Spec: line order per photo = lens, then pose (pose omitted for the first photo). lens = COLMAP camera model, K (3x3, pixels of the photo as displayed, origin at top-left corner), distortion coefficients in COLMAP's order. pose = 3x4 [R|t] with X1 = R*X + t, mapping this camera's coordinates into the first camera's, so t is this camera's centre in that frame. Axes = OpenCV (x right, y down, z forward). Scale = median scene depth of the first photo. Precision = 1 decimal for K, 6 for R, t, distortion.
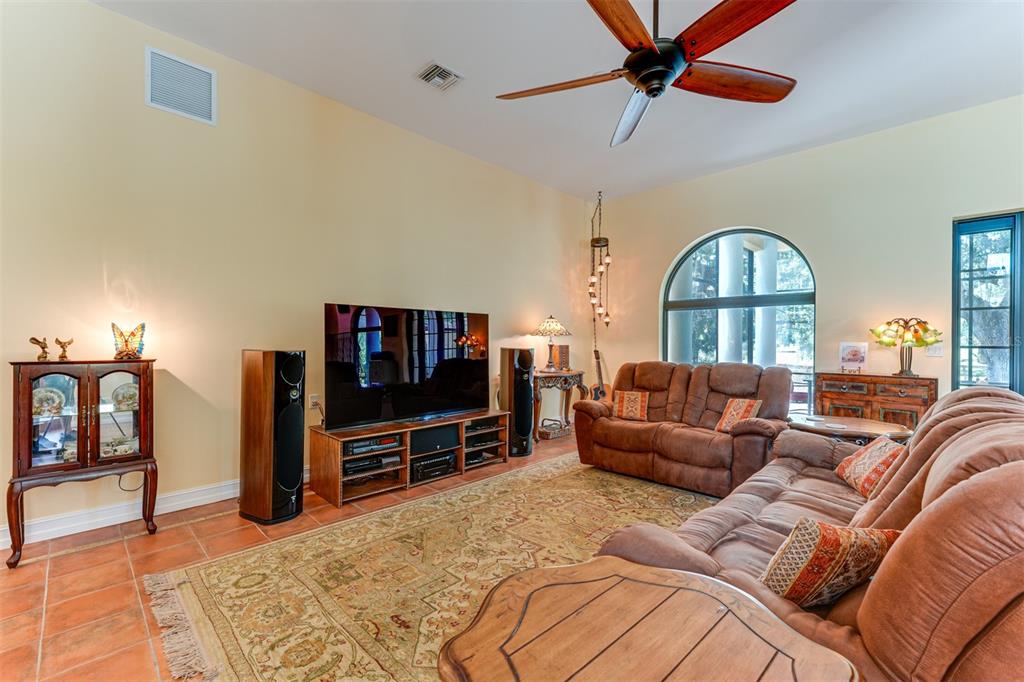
lens RADIAL K [[445.4, 0, 515.1], [0, 445.4, 341.1], [0, 0, 1]] dist [-0.000033, -0.000203]
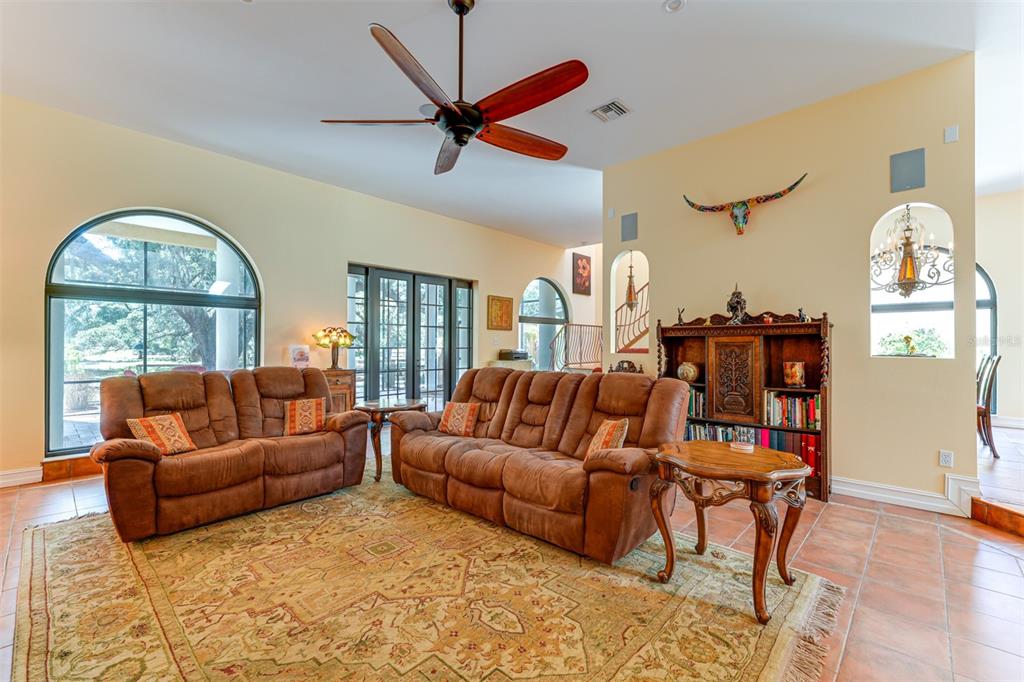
lens RADIAL K [[445.4, 0, 515.0], [0, 445.4, 341.6], [0, 0, 1]] dist [-0.000033, -0.000203]
pose [[-0.048999, 0.002242, 0.998796, -0.588812], [0.000703, 0.999997, -0.002210, -0.003182], [-0.998799, 0.000594, -0.049000, 0.586939]]
